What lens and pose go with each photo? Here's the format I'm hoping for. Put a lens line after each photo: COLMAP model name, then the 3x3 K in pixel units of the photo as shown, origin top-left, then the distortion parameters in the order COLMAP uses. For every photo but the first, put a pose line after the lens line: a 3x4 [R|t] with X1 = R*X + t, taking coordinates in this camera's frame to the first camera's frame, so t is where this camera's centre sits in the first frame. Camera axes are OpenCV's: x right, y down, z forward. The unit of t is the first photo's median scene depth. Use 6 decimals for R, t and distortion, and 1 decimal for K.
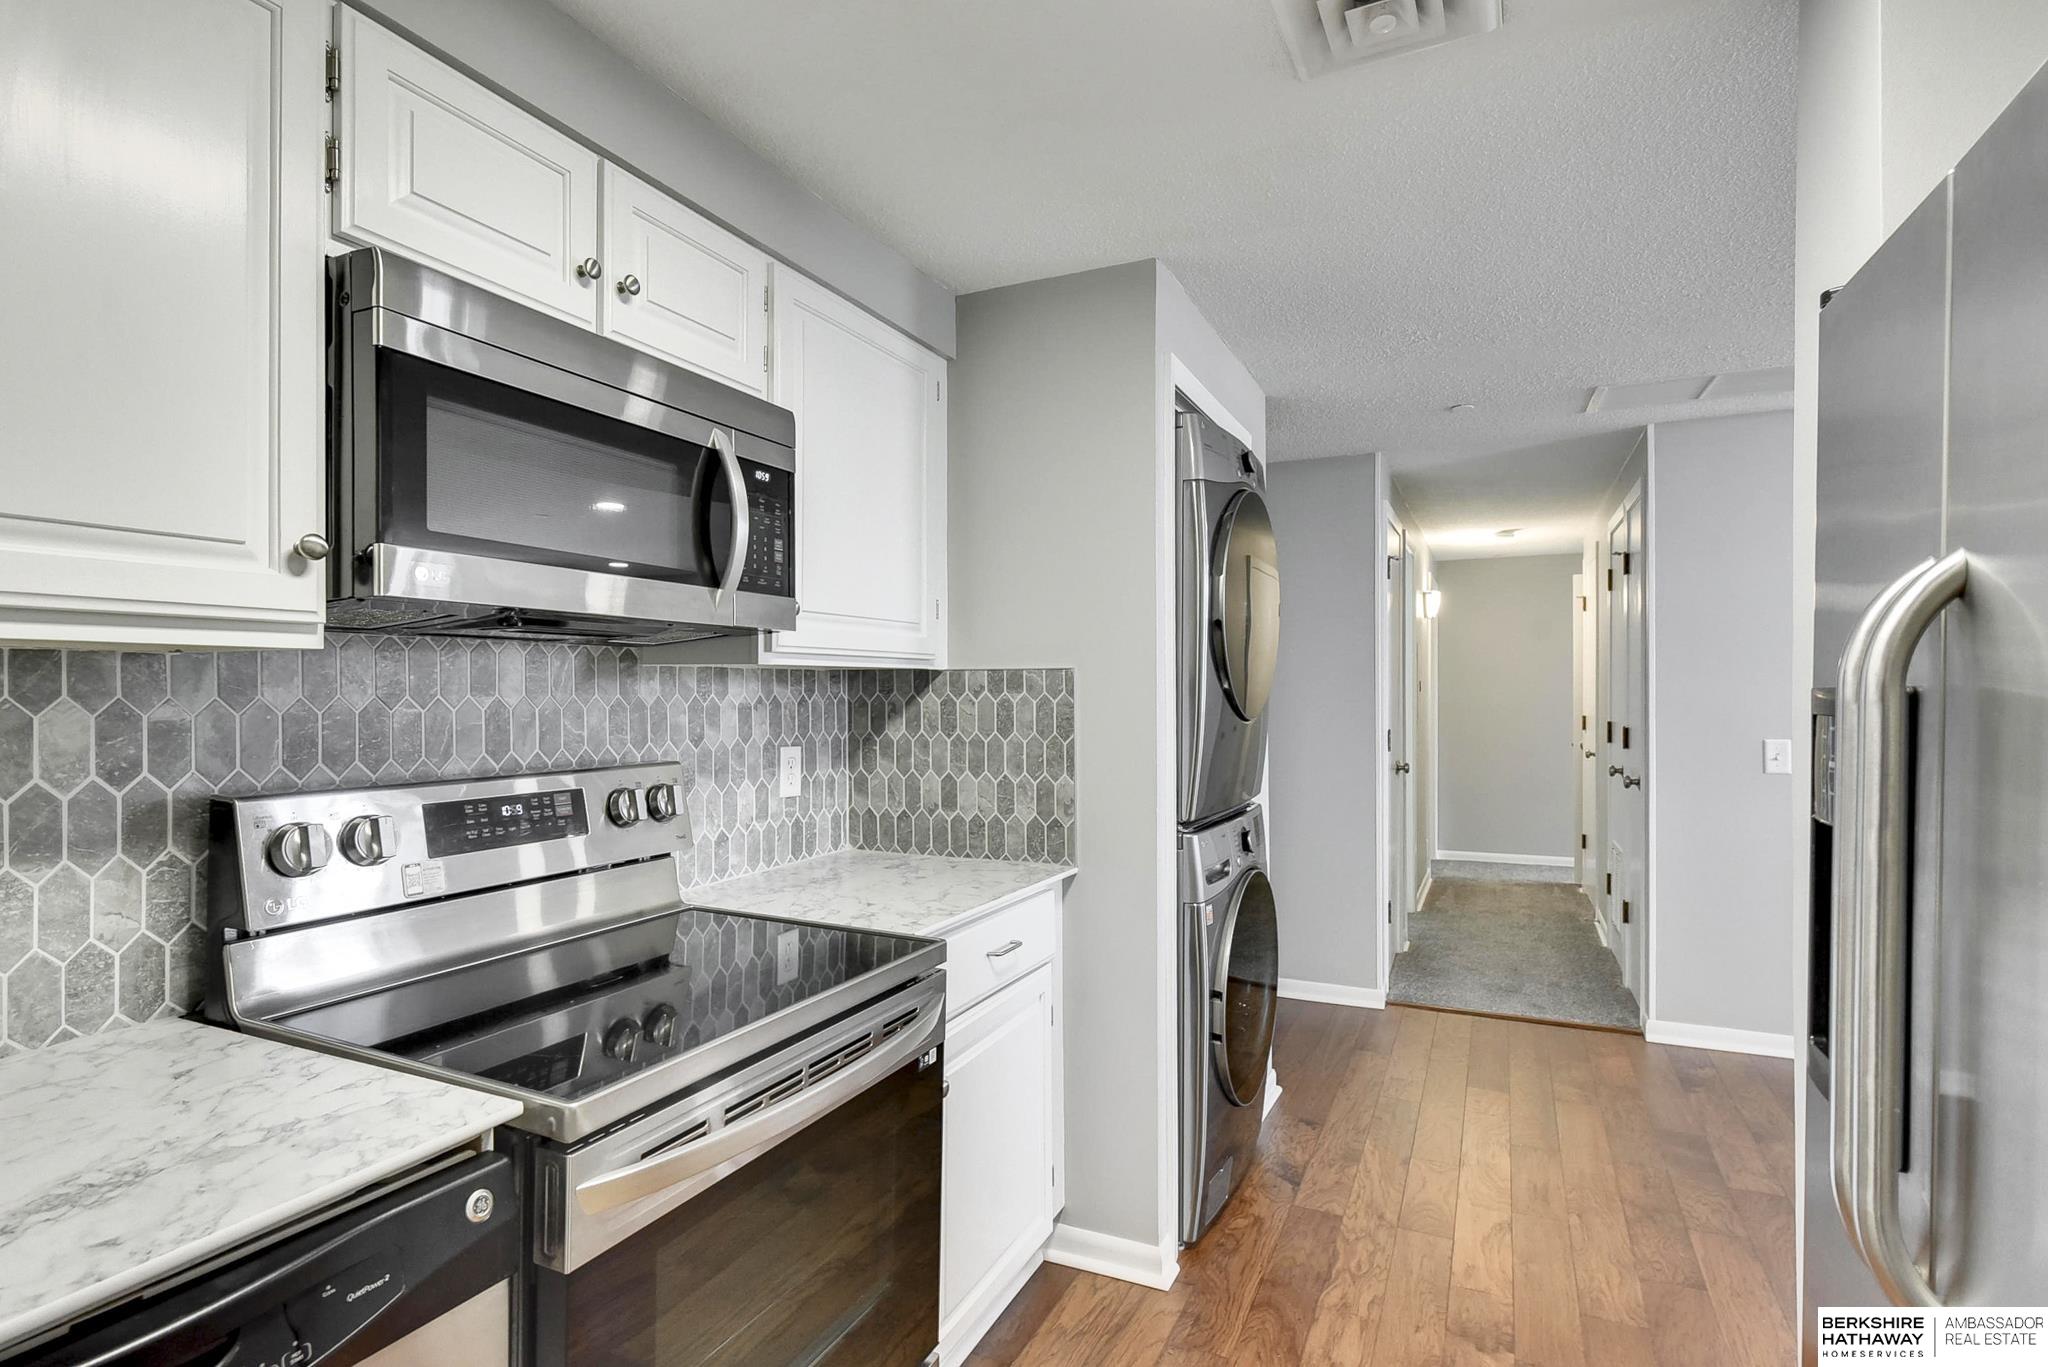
lens RADIAL K [[1001.7, 0, 1039.8], [0, 1001.7, 685.9], [0, 0, 1]] dist [0.004469, 0.000513]
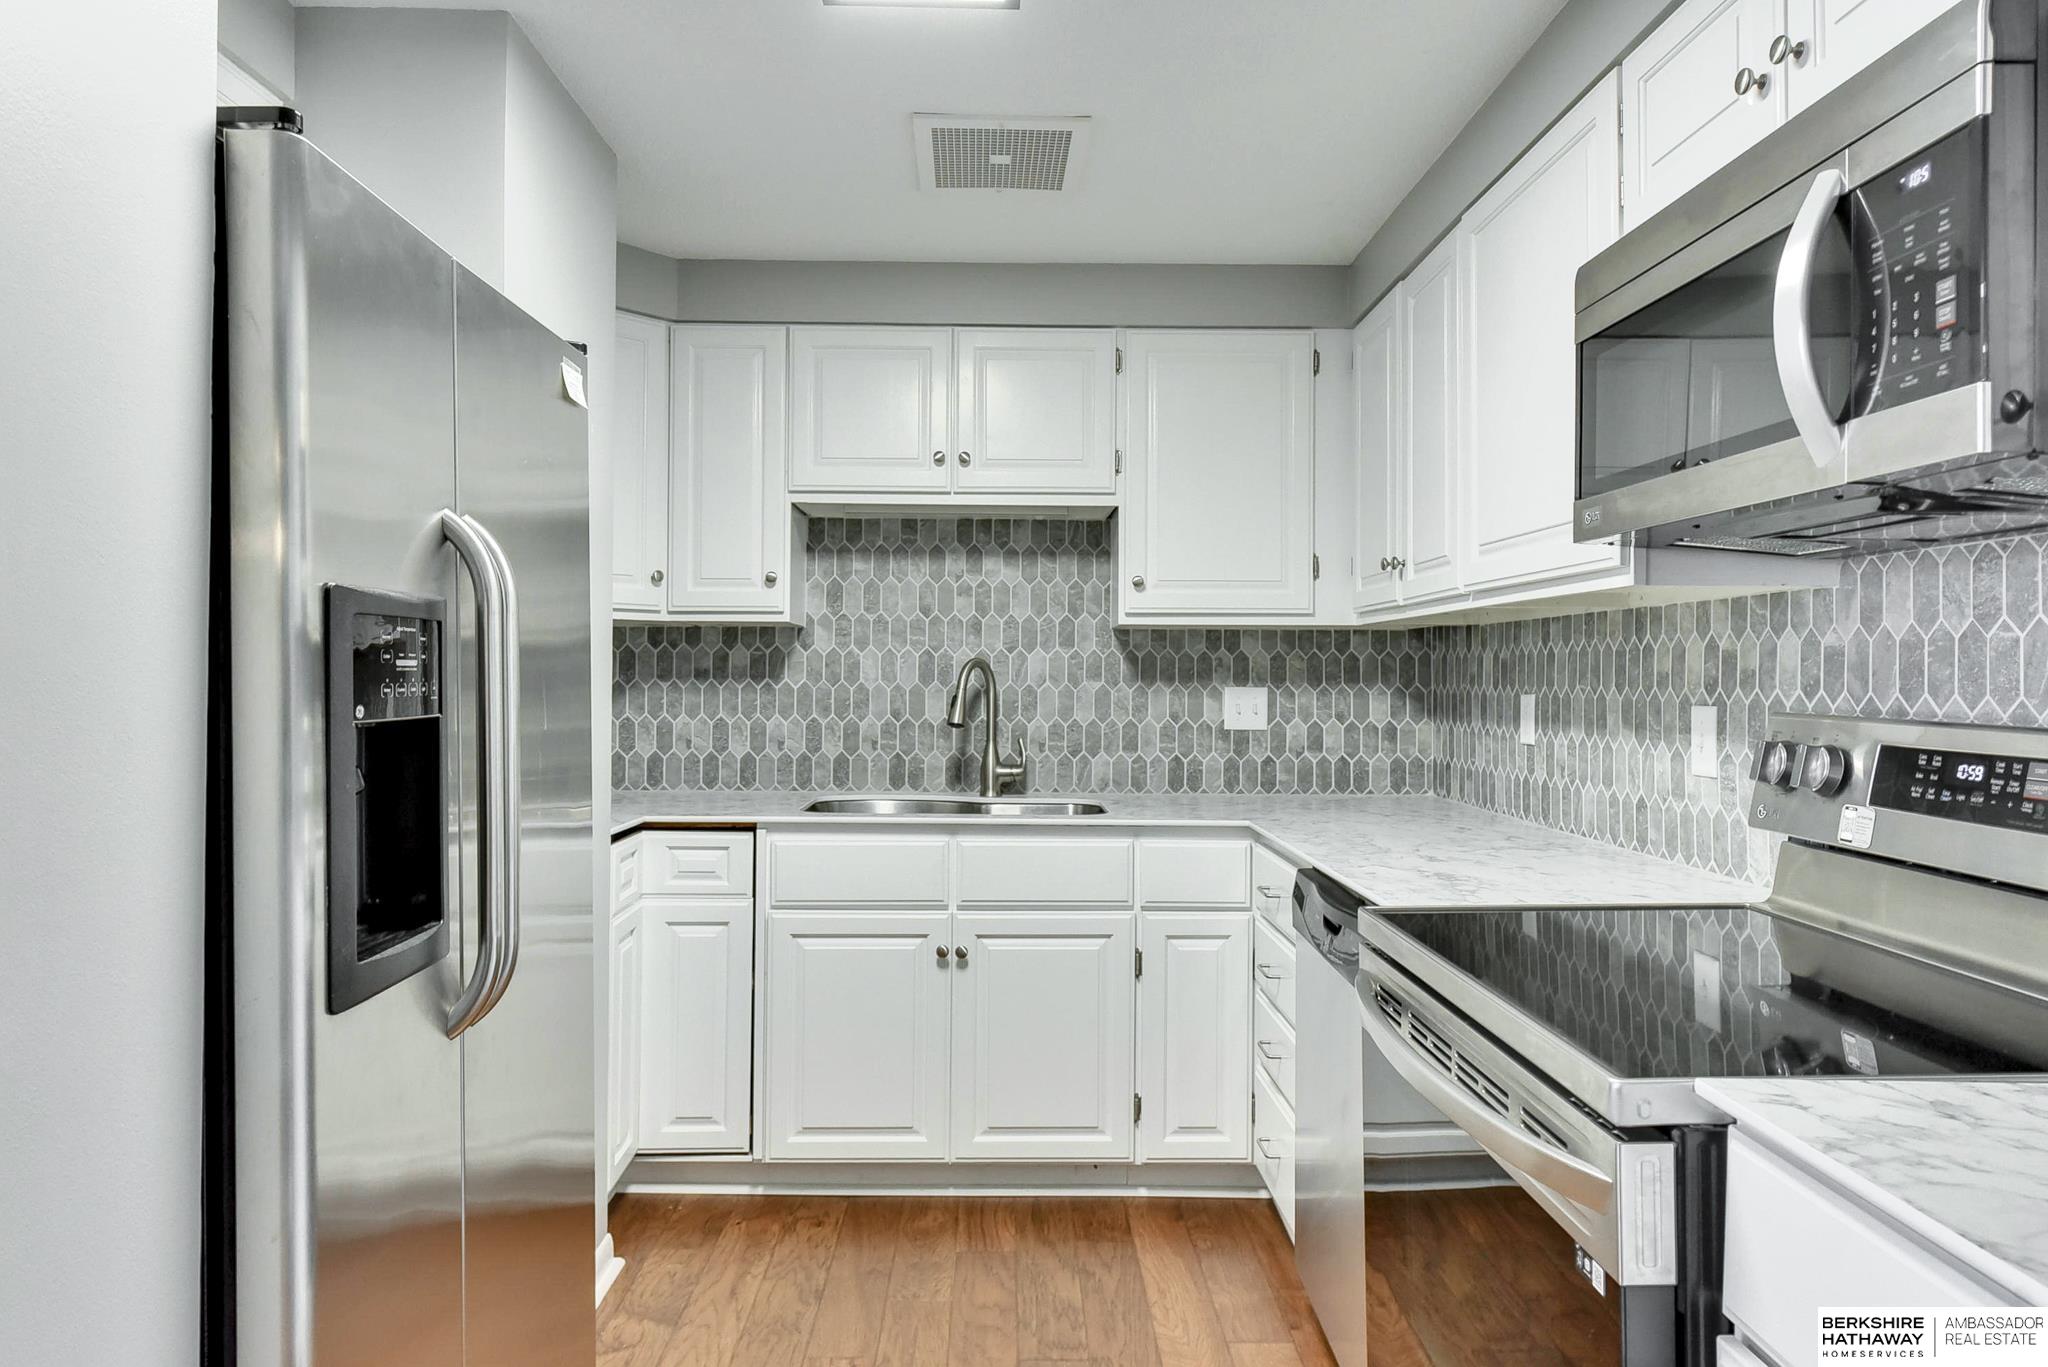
lens RADIAL K [[1251.3, 0, 1019.1], [0, 1251.3, 657.1], [0, 0, 1]] dist [0.005437, -0.003966]
pose [[-0.903869, -0.006187, -0.427764, 0.440333], [0.000872, 0.999867, -0.016304, 0.053101], [0.427808, -0.015110, -0.903743, 1.439905]]
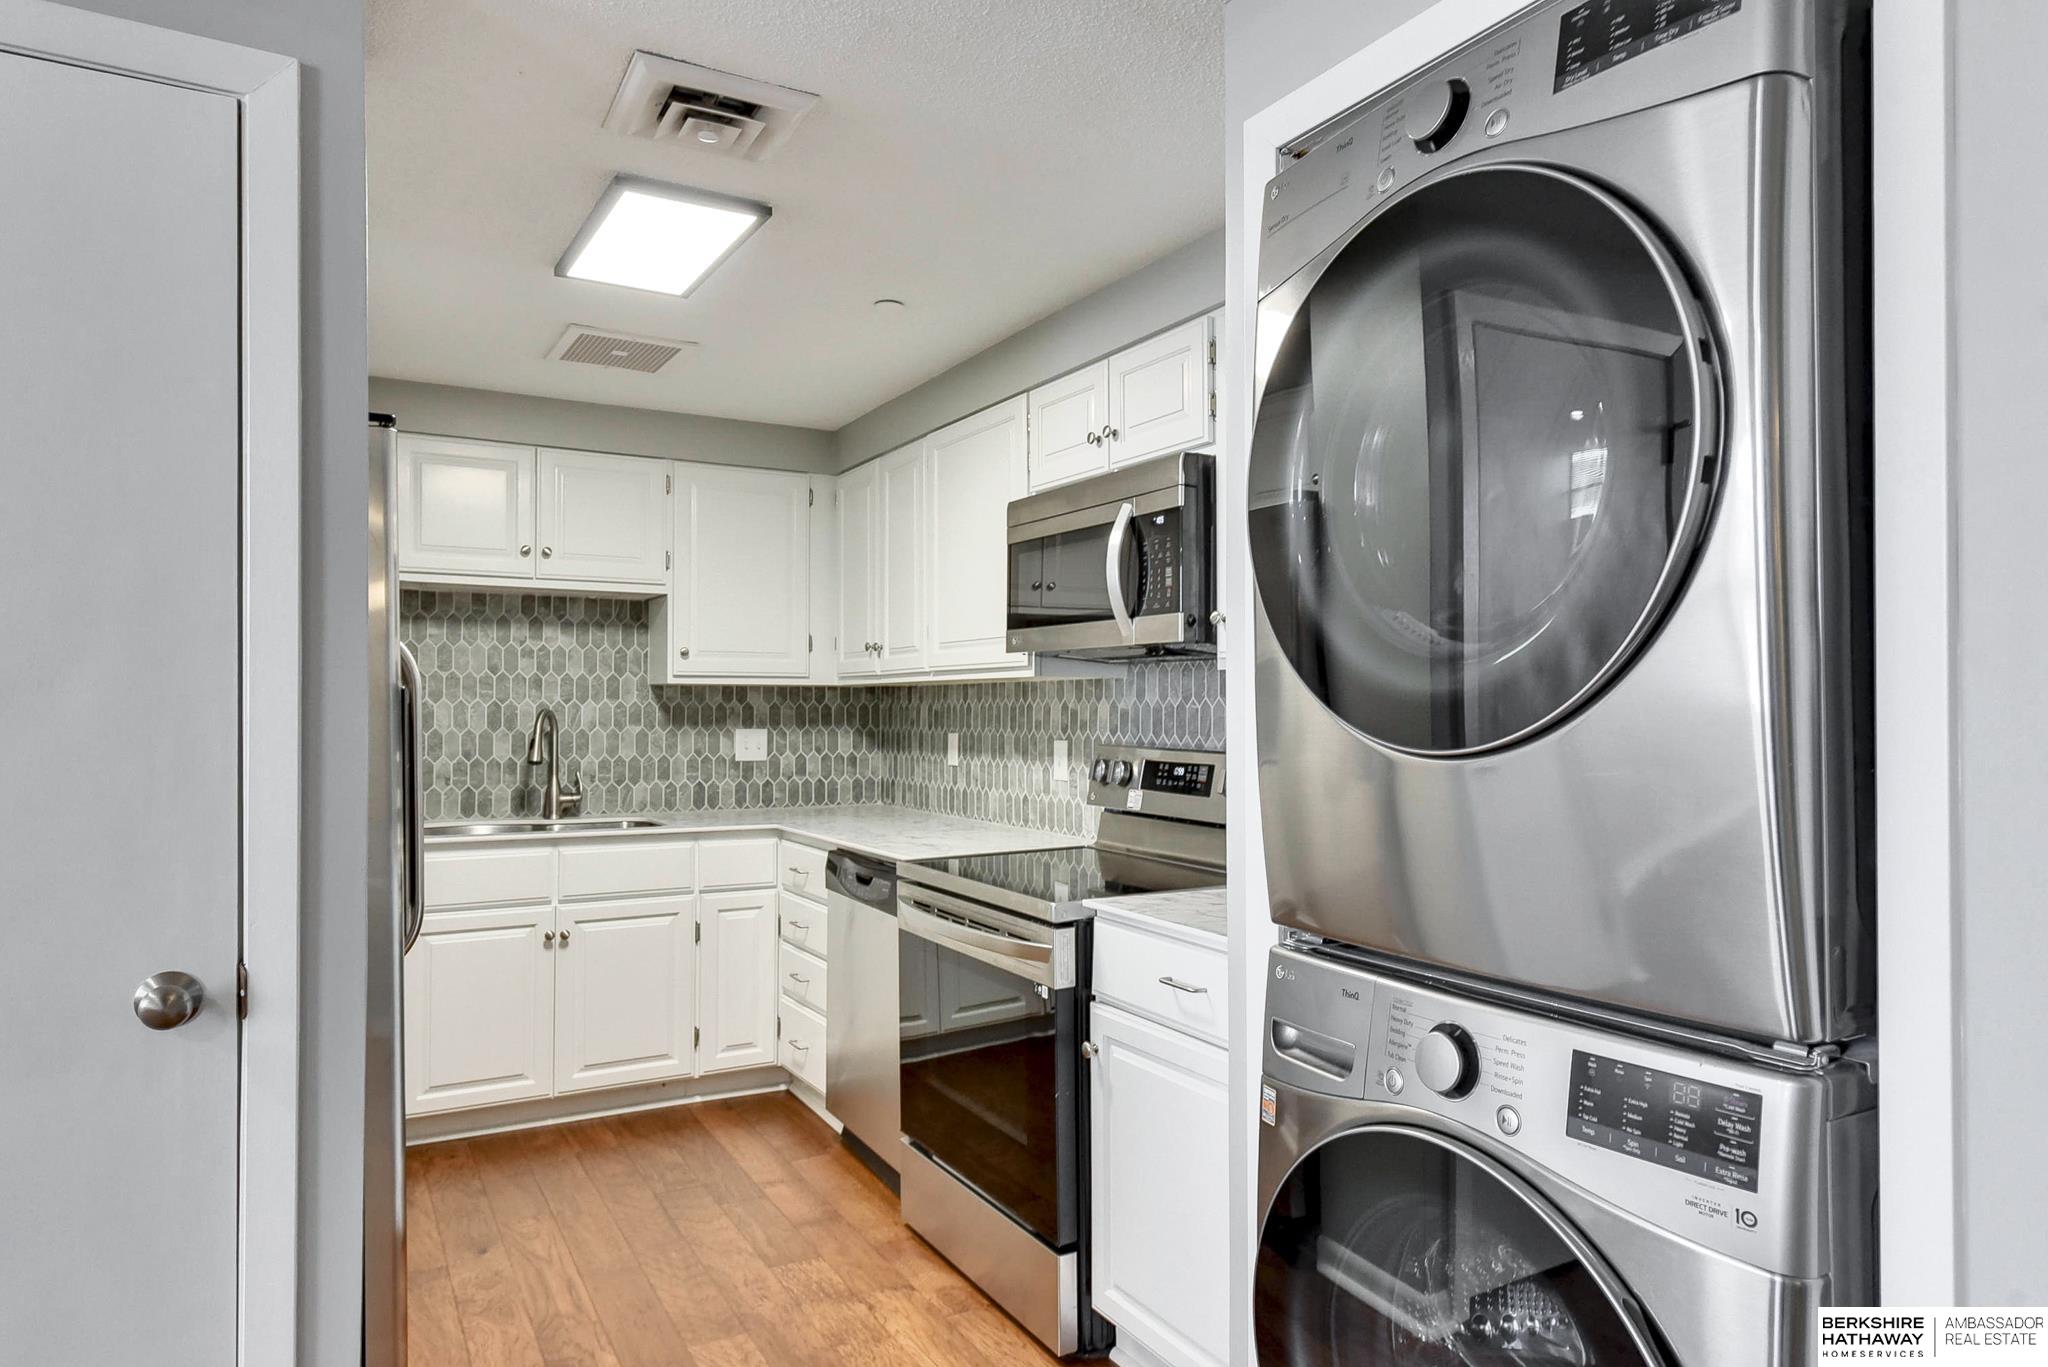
lens RADIAL K [[1251.3, 0, 1007.8], [0, 1251.3, 692.9], [0, 0, 1]] dist [0.005437, -0.003966]
pose [[-0.589833, -0.005529, -0.807507, 1.127092], [0.004999, 0.999932, -0.010498, 0.020847], [0.807510, -0.010229, -0.589765, 1.828352]]
